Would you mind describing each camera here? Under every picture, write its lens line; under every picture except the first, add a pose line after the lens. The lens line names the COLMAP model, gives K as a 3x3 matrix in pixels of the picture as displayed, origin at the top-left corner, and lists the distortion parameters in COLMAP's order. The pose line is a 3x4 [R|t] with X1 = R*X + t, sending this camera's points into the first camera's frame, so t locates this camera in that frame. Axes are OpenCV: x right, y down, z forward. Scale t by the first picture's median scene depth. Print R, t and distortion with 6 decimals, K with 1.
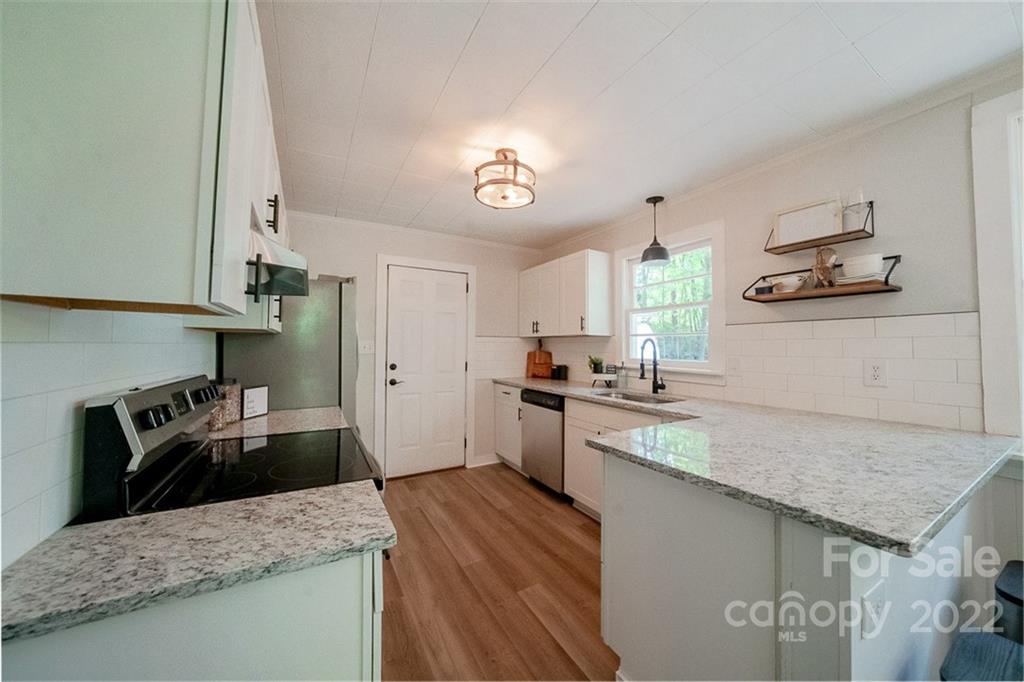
lens RADIAL K [[353.0, 0, 511.6], [0, 353.0, 339.4], [0, 0, 1]] dist [-0.021318, 0.004953]
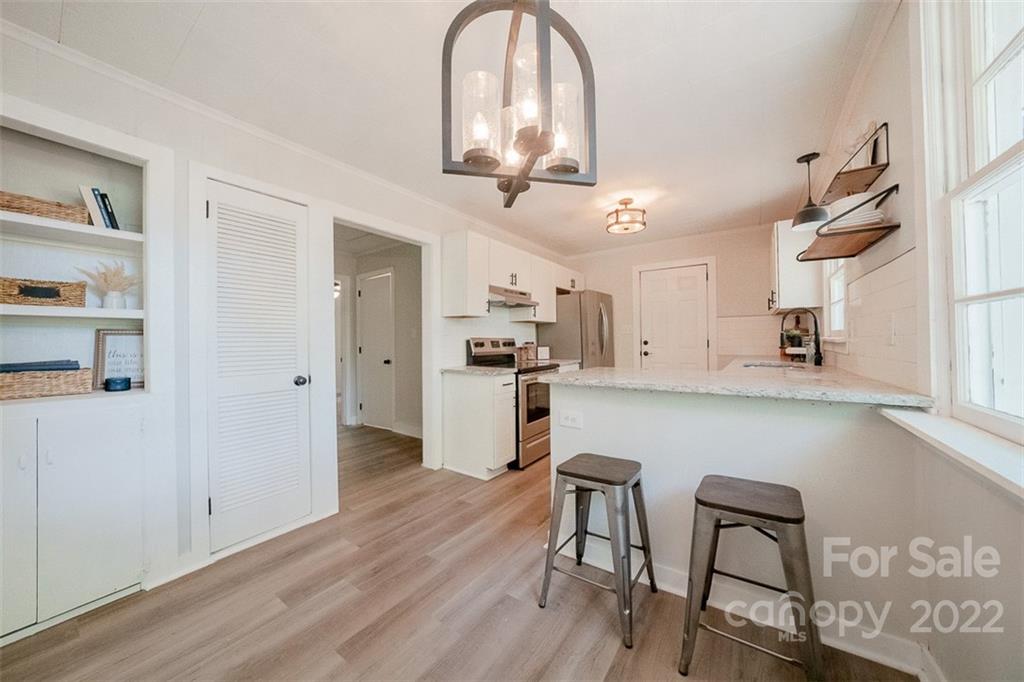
lens RADIAL K [[353.0, 0, 513.8], [0, 353.0, 339.7], [0, 0, 1]] dist [-0.021318, 0.004953]
pose [[0.430662, -0.011148, -0.902445, 1.362917], [0.029304, 0.999569, 0.001637, 0.089824], [0.902038, -0.027150, 0.430803, -0.174019]]
